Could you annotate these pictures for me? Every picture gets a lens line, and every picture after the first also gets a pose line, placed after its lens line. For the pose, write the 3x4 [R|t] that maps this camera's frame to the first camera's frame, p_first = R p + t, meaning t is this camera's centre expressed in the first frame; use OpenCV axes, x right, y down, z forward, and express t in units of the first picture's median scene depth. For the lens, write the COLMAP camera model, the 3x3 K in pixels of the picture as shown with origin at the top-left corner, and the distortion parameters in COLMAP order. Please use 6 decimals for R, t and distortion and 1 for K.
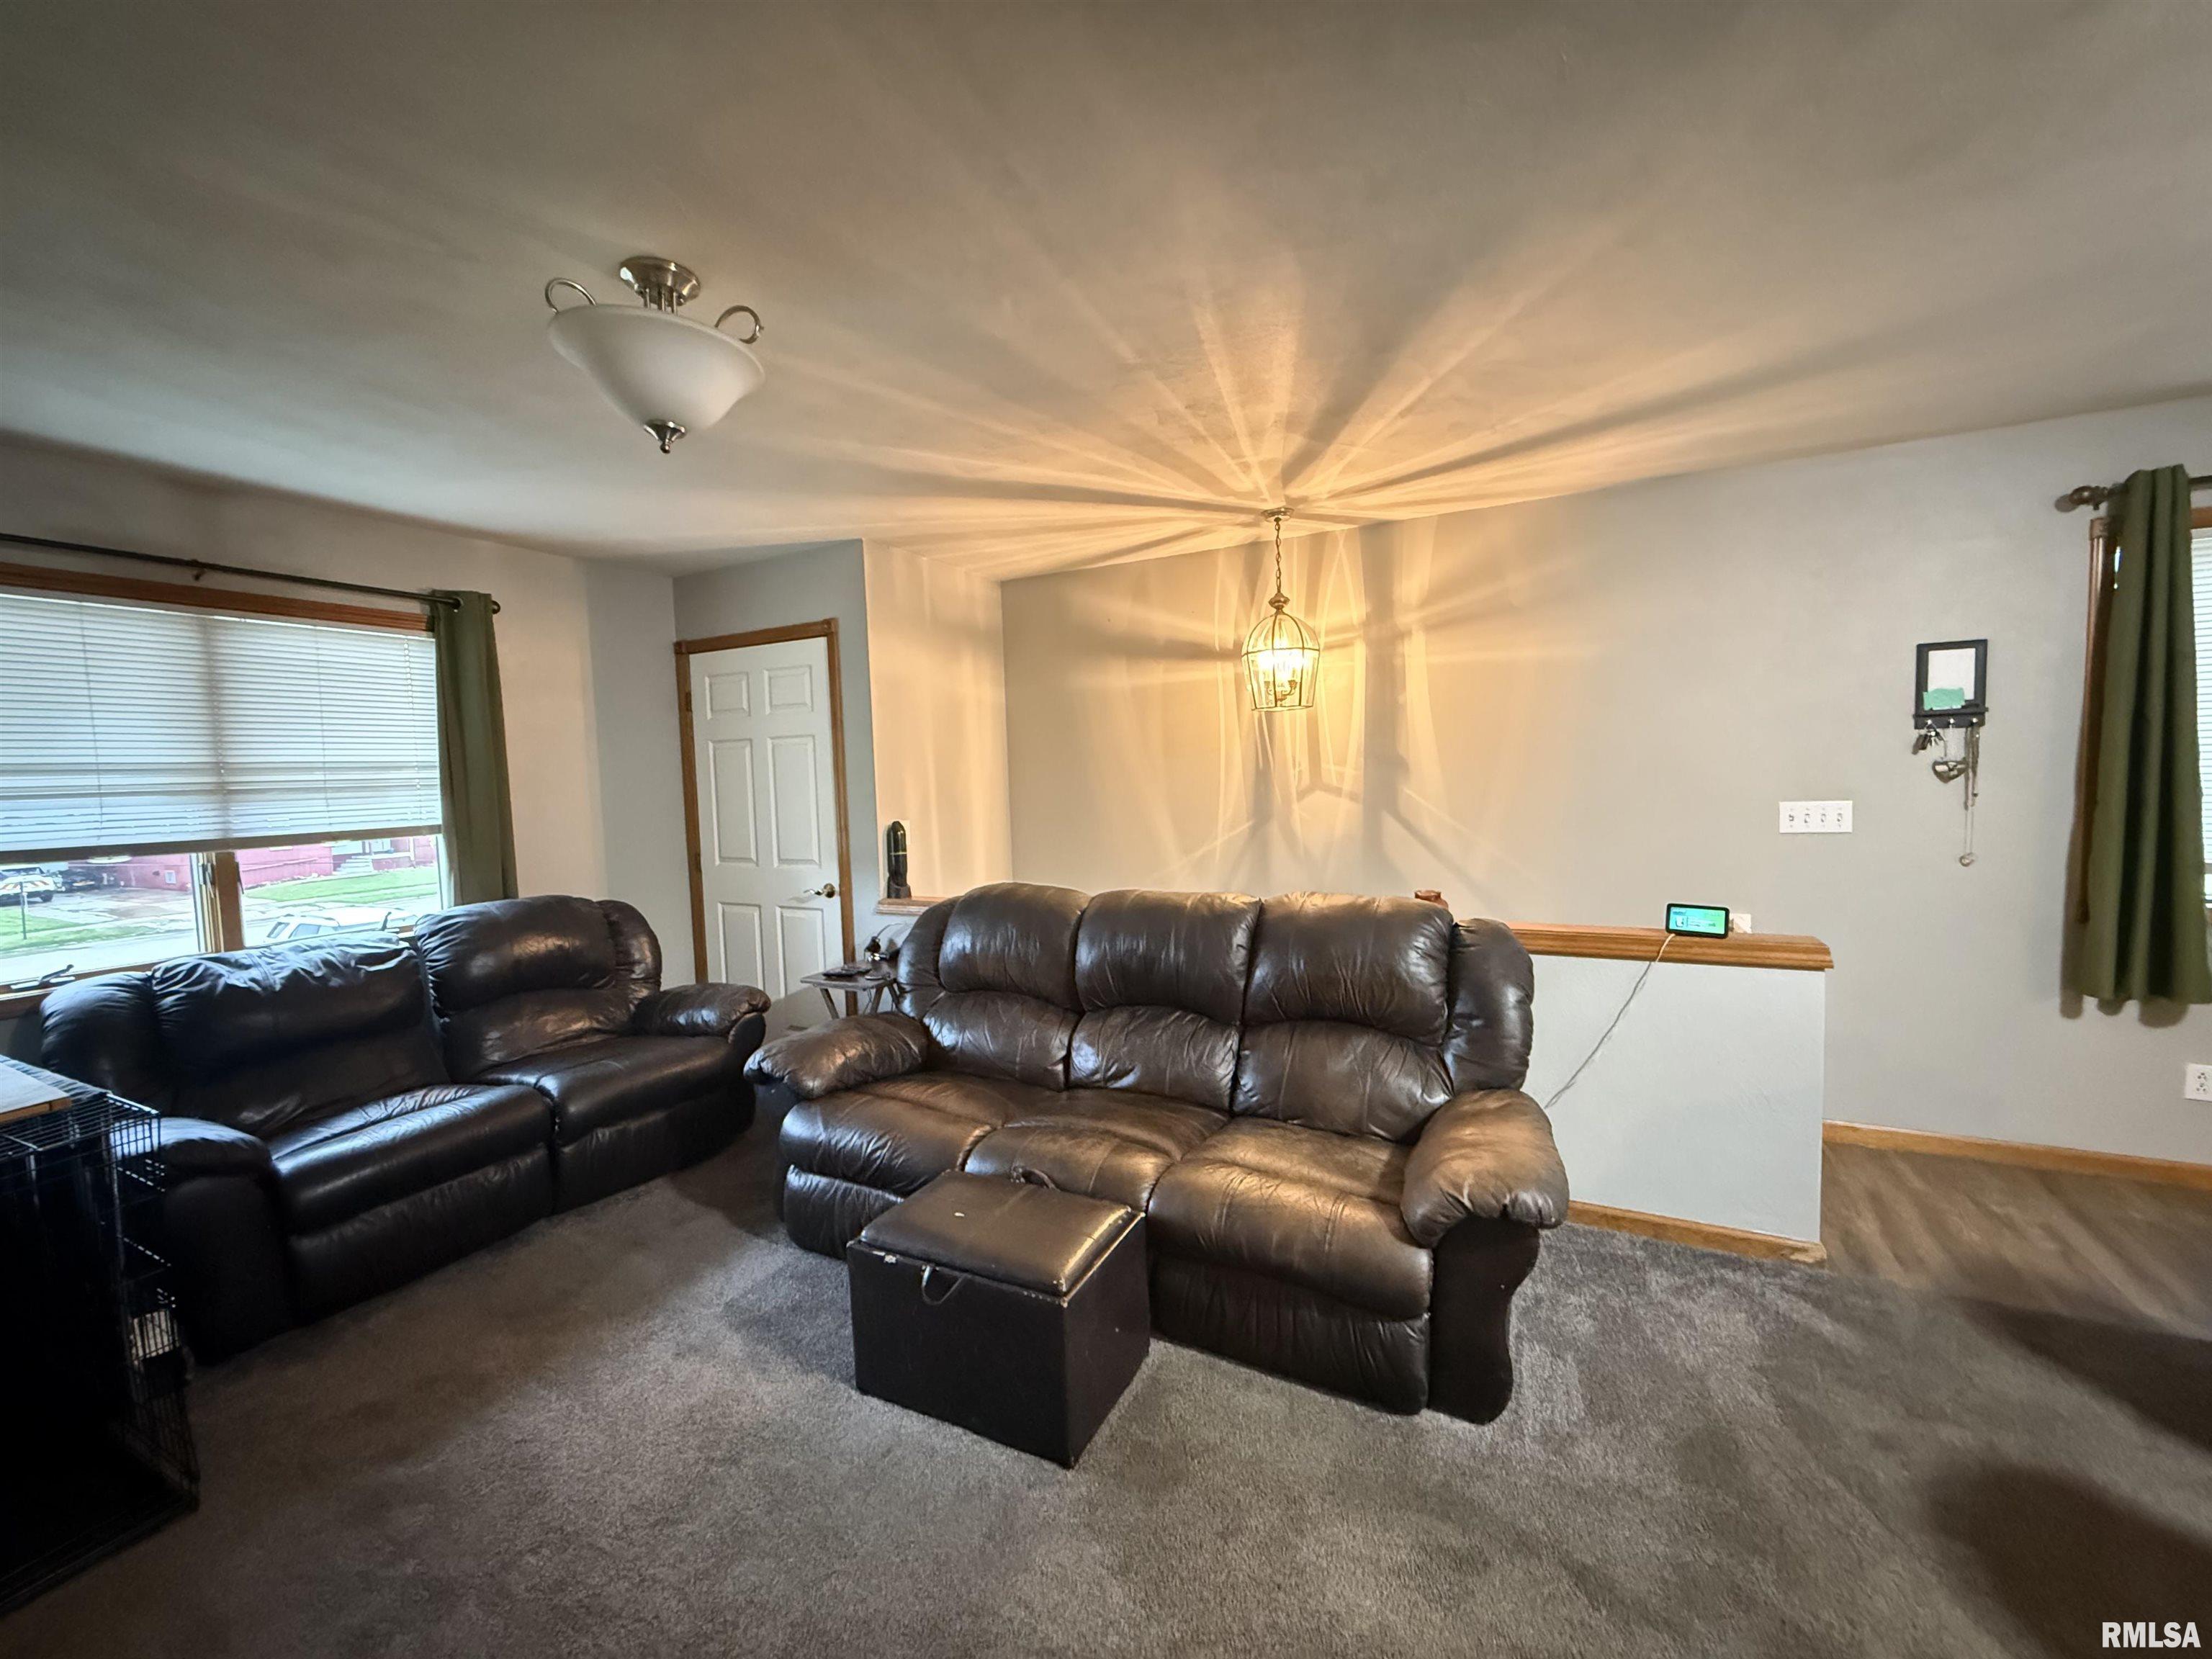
lens RADIAL K [[896.8, 0, 1106.0], [0, 896.8, 829.5], [0, 0, 1]] dist [0.001192, 0.000207]
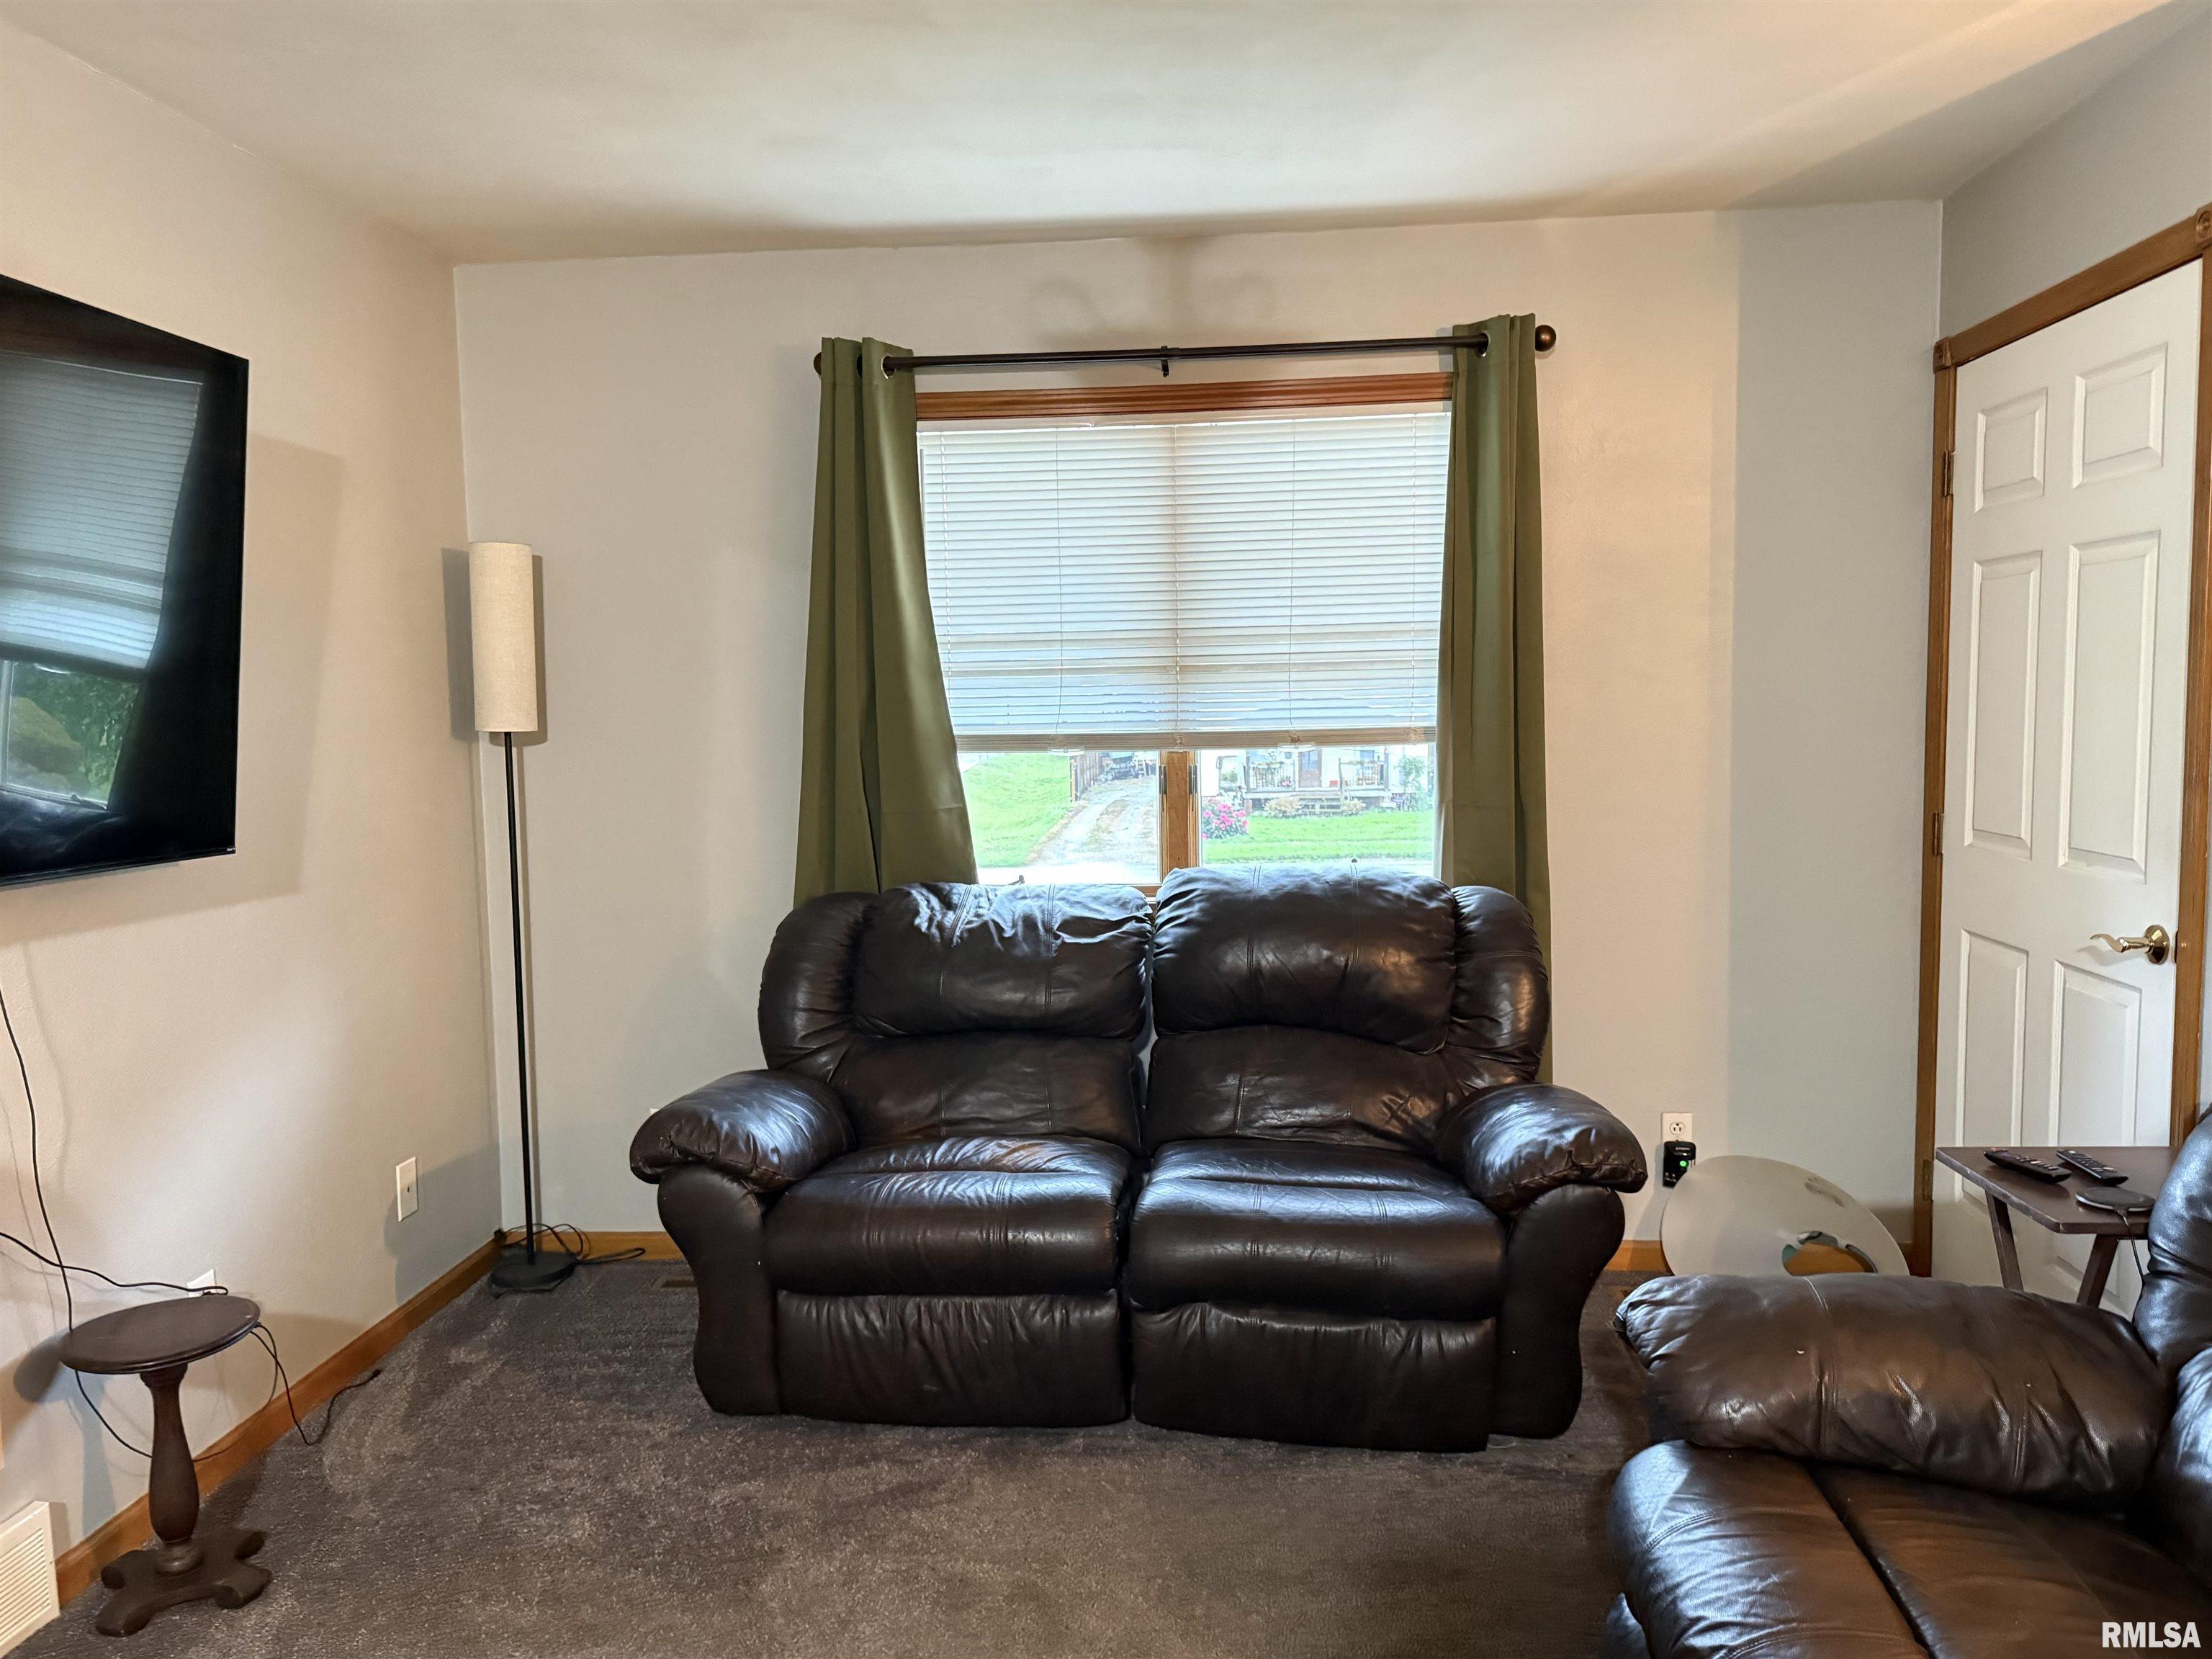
lens RADIAL K [[1605.3, 0, 1106.0], [0, 1605.3, 829.5], [0, 0, 1]] dist [0.095964, -0.114721]
pose [[0.383235, 0.097872, -0.918451, 0.184452], [-0.053858, 0.995046, 0.083561, -0.016623], [0.922079, 0.017442, 0.386607, 0.405286]]
